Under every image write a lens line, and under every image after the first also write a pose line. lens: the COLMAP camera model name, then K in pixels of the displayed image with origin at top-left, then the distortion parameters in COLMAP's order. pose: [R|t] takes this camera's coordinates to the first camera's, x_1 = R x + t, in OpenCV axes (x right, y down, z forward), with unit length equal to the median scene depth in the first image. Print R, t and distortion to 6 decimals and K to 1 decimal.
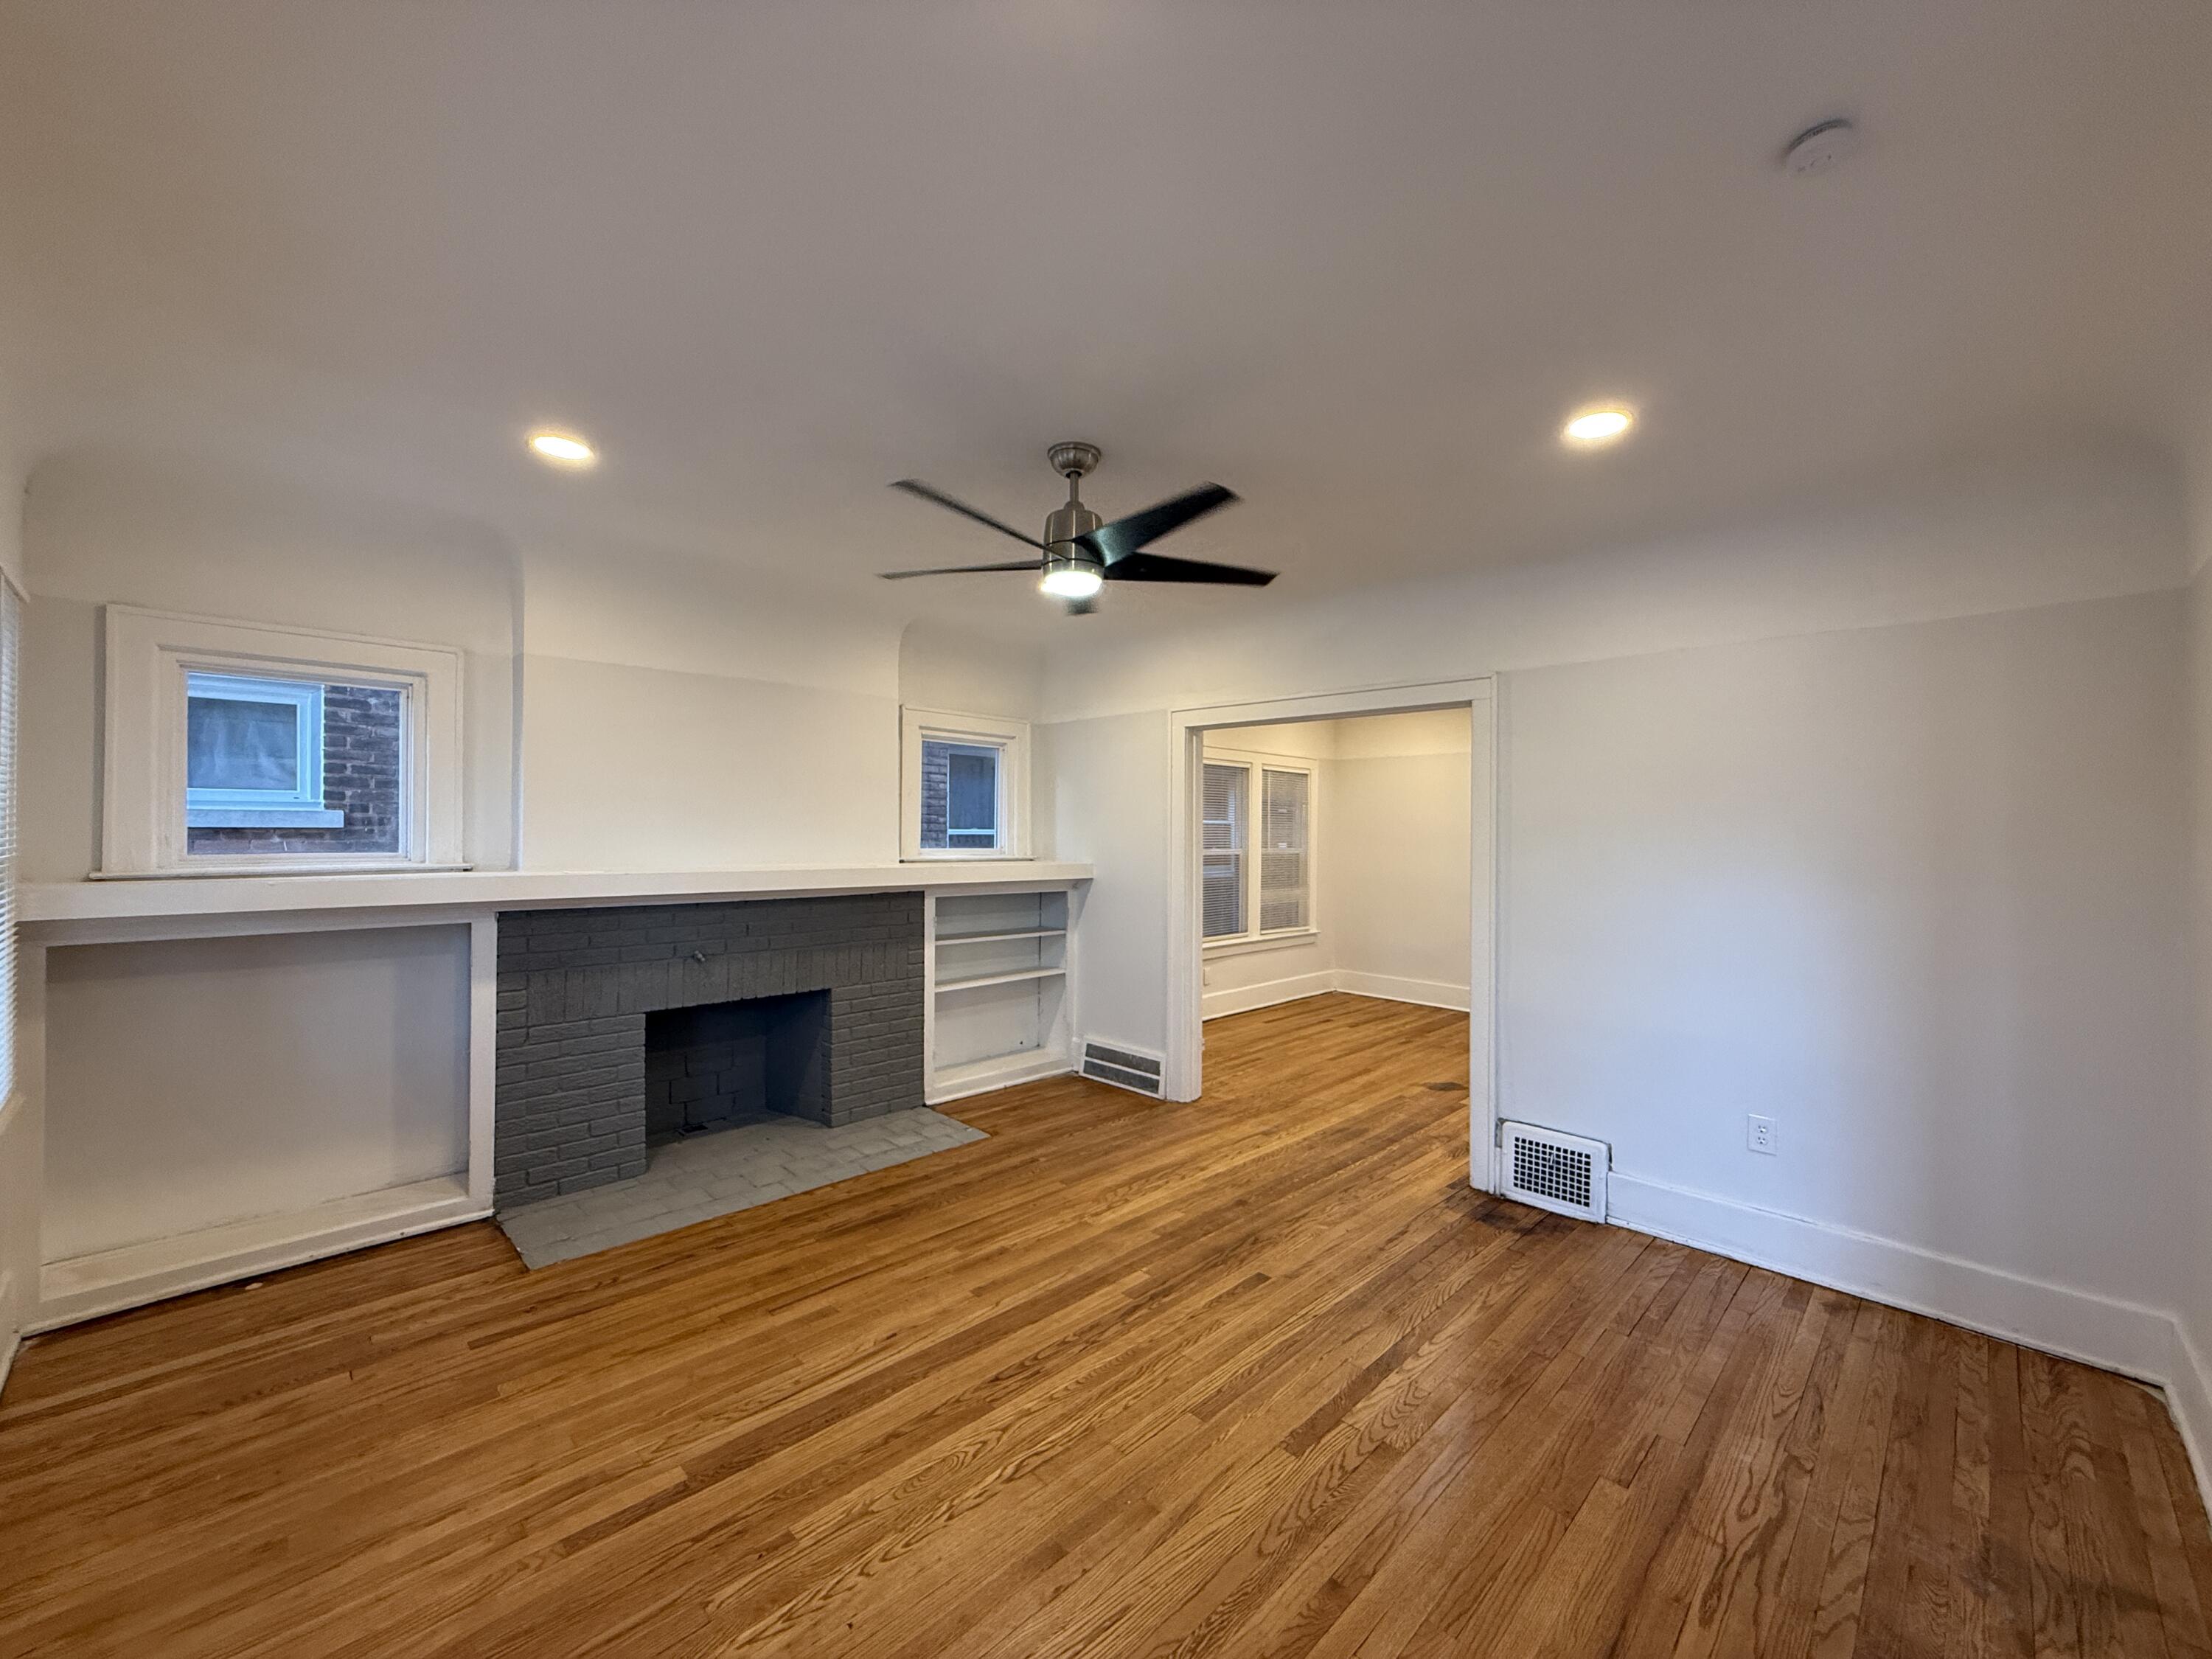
lens RADIAL K [[879.7, 0, 1100.5], [0, 879.7, 832.0], [0, 0, 1]] dist [-0.000046, 0.000152]
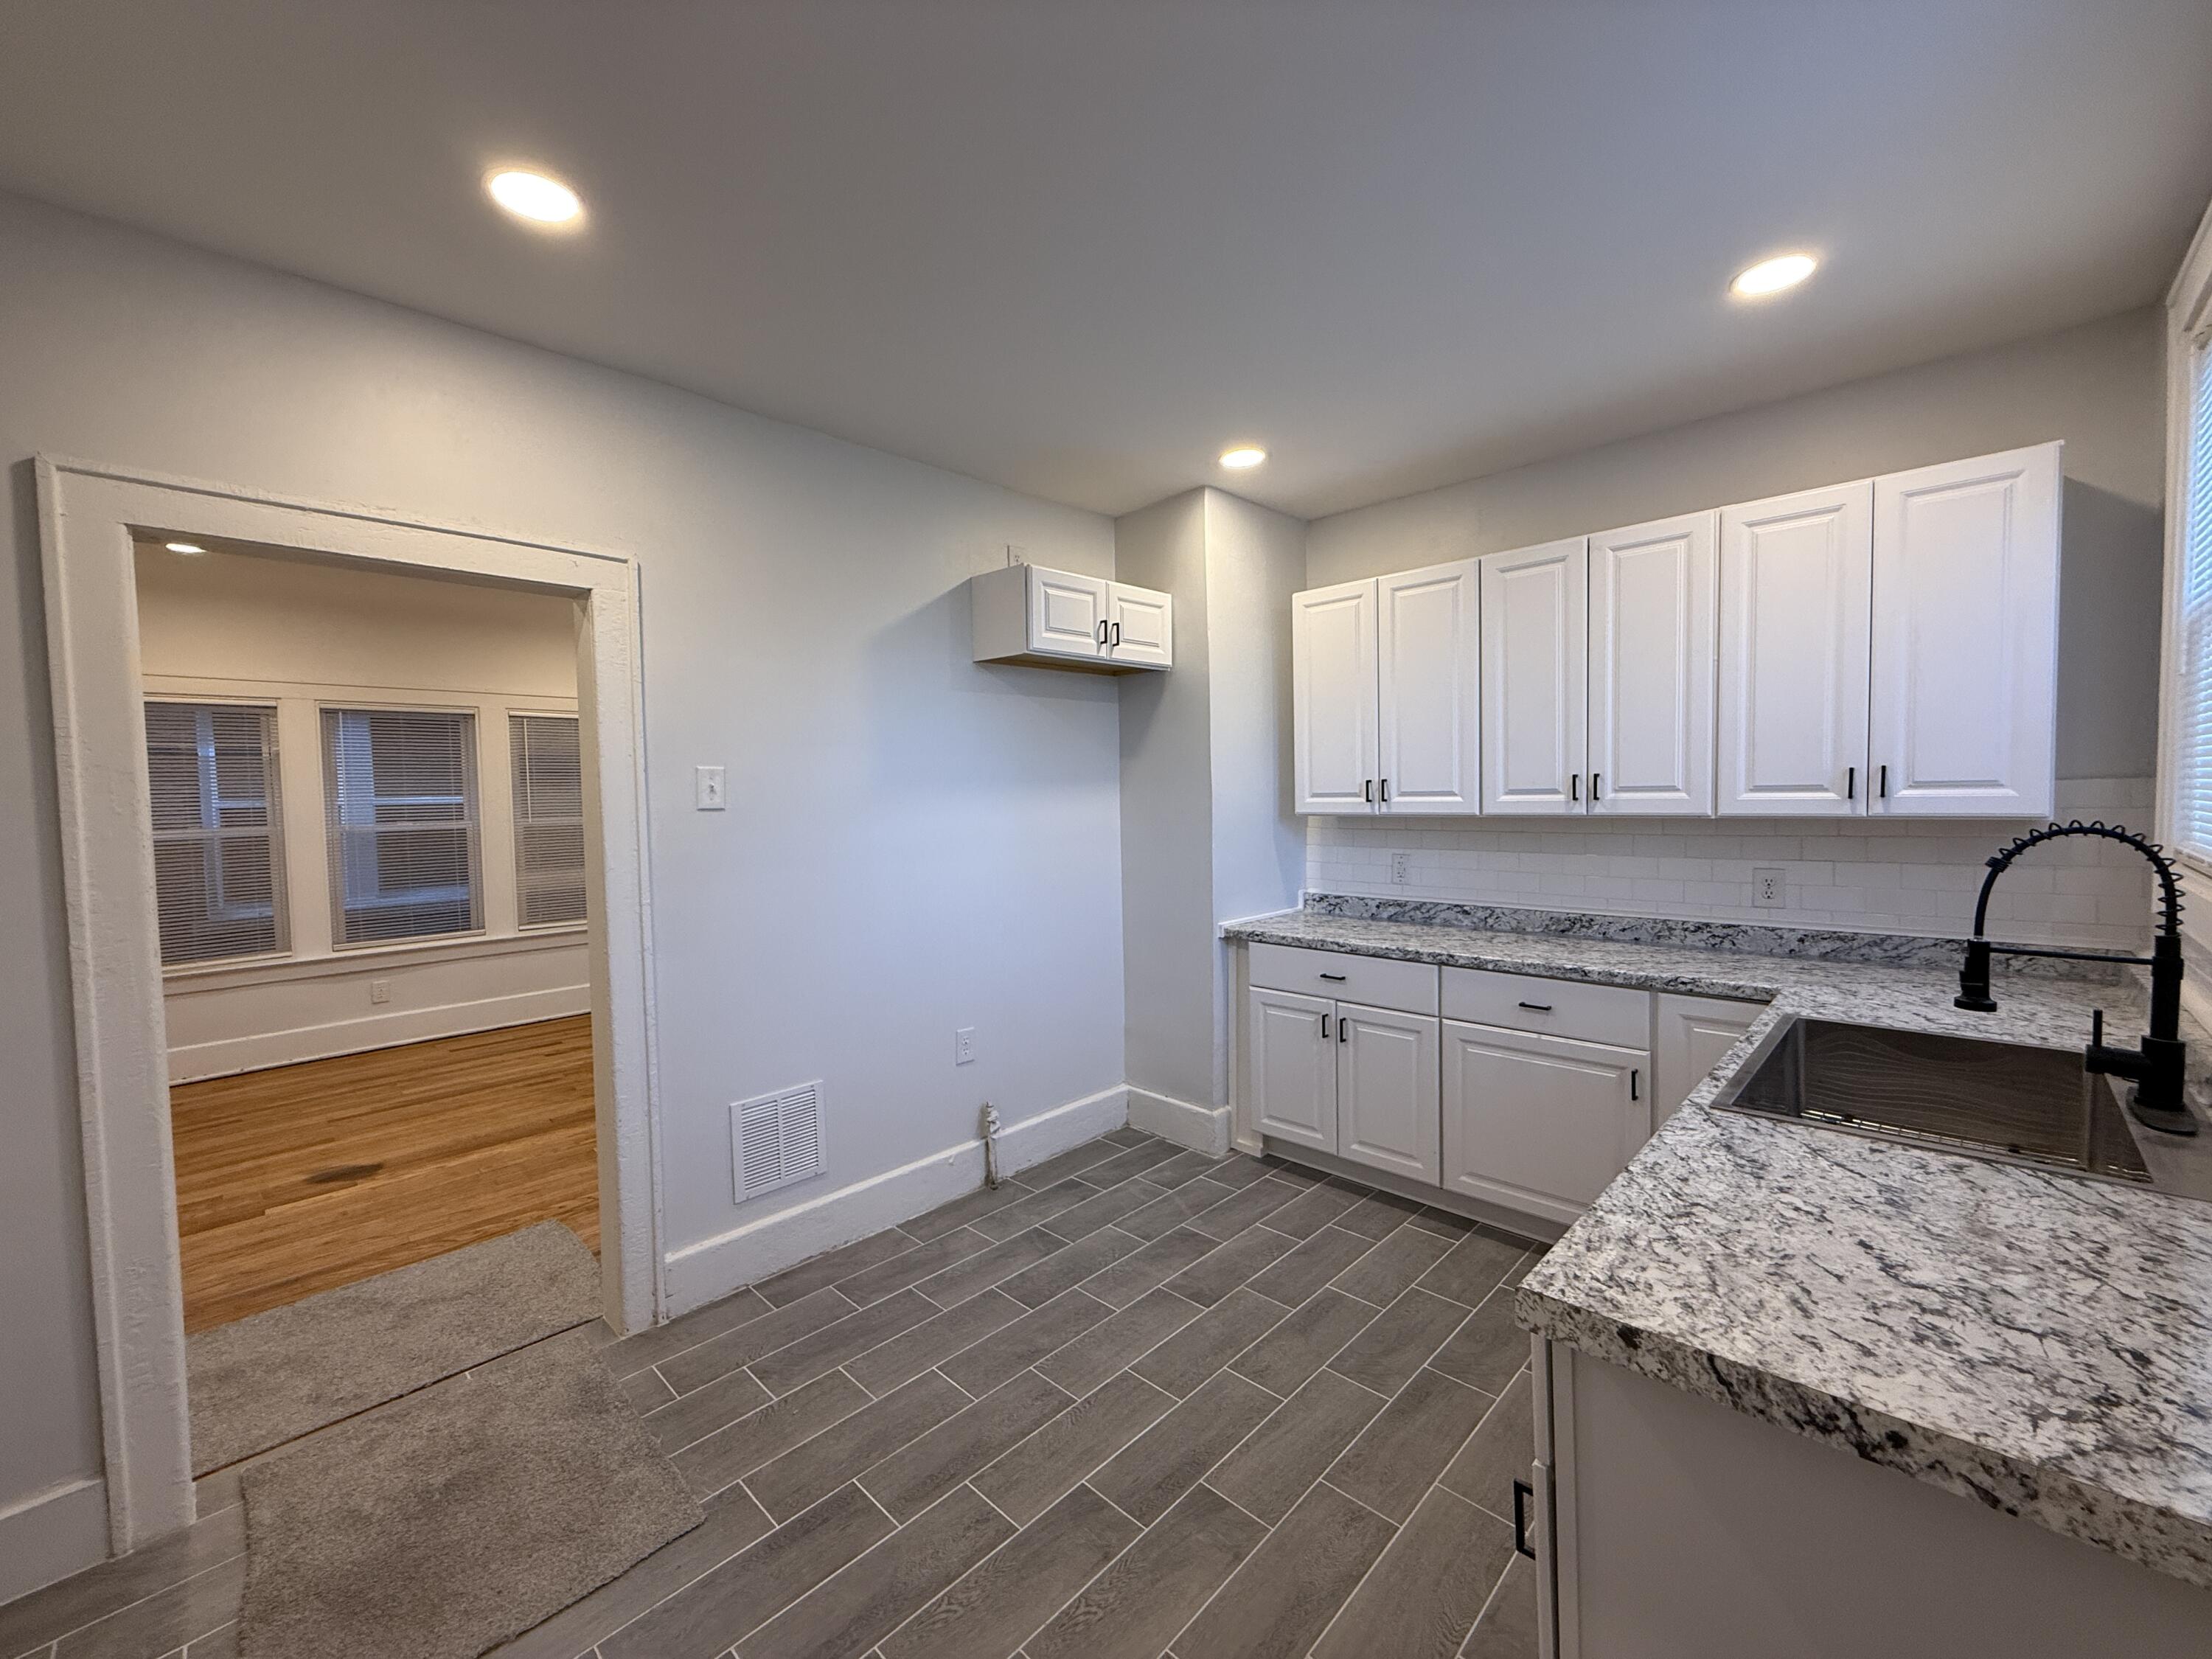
lens RADIAL K [[876.6, 0, 1101.7], [0, 876.6, 826.3], [0, 0, 1]] dist [-0.005613, -0.000120]
pose [[0.999541, -0.025395, 0.016502, 1.251158], [0.024633, 0.998689, 0.044882, 0.006721], [-0.017620, -0.044455, 0.998856, 0.418444]]
